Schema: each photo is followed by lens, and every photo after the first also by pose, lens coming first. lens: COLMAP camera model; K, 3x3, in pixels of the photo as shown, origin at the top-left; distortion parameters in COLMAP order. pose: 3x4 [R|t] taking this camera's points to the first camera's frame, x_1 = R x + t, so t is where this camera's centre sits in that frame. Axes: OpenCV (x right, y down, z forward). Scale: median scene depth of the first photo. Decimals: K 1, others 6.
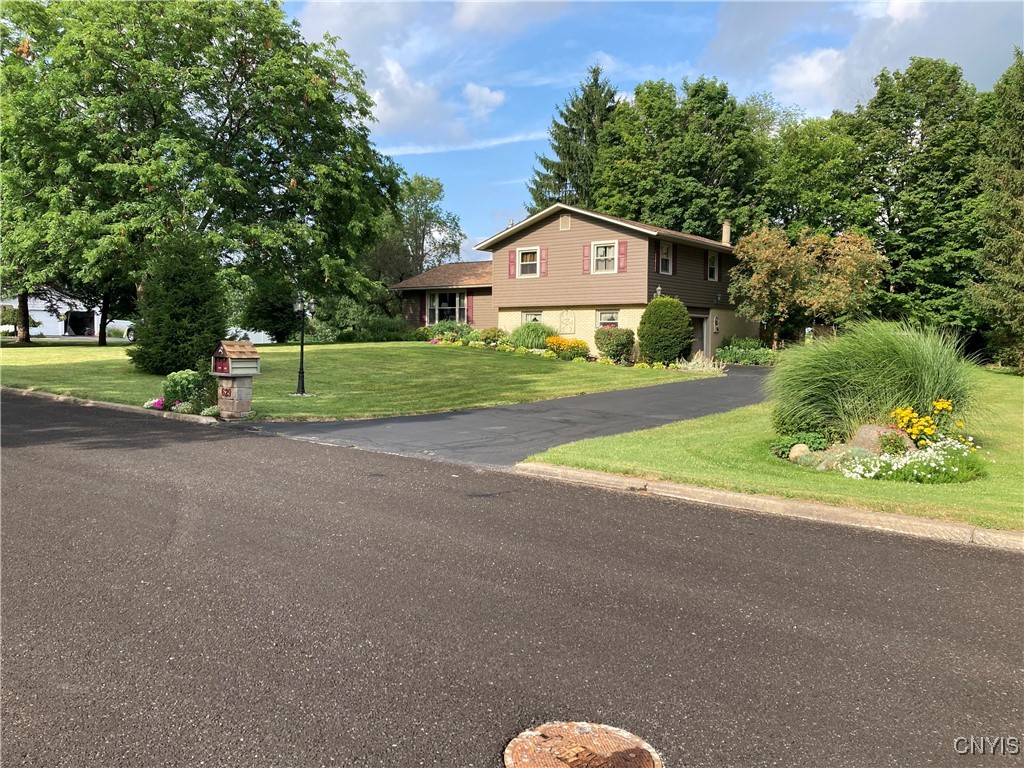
lens RADIAL K [[833.6, 0, 505.1], [0, 833.6, 389.7], [0, 0, 1]] dist [0.011928, -0.008053]
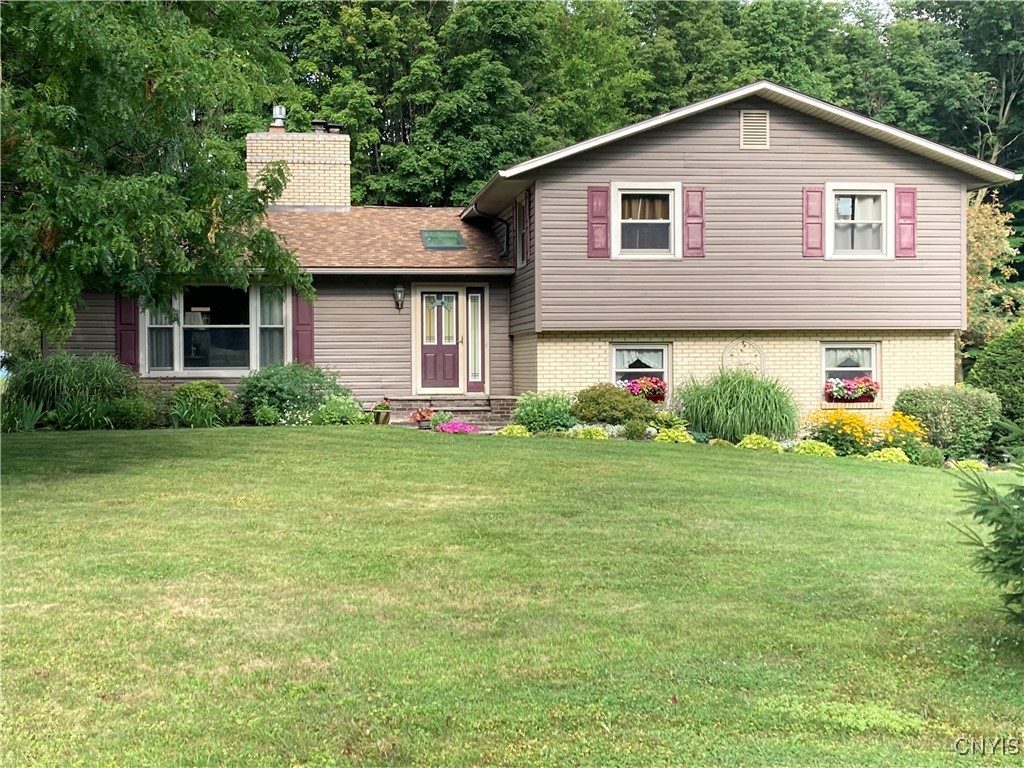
lens RADIAL K [[1381.6, 0, 512.0], [0, 1381.6, 385.2], [0, 0, 1]] dist [0.031541, 0.000000]
pose [[0.721834, -0.016408, 0.691871, -0.494120], [0.050877, 0.998272, -0.029405, -0.060792], [-0.690193, 0.056426, 0.721422, 0.598633]]
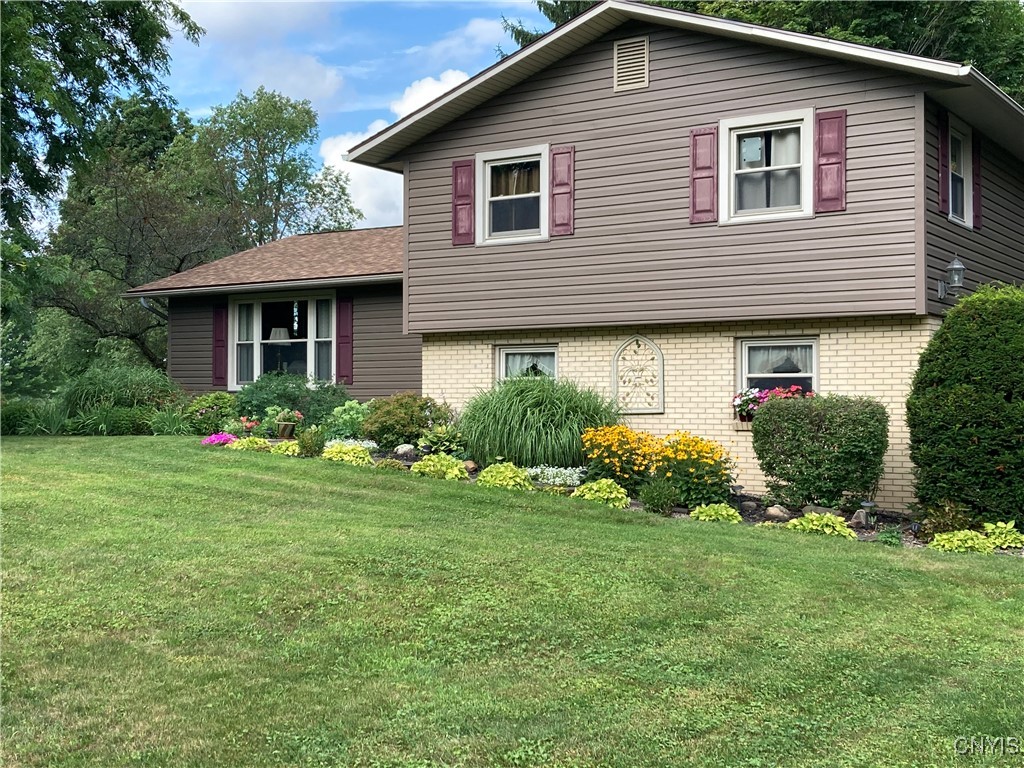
lens RADIAL K [[1321.3, 0, 516.6], [0, 1321.3, 379.1], [0, 0, 1]] dist [0.069946, 0.000000]
pose [[0.998197, -0.001989, 0.059982, -0.002228], [0.006945, 0.996565, -0.082528, -0.040188], [-0.059612, 0.082795, 0.994782, 0.512662]]
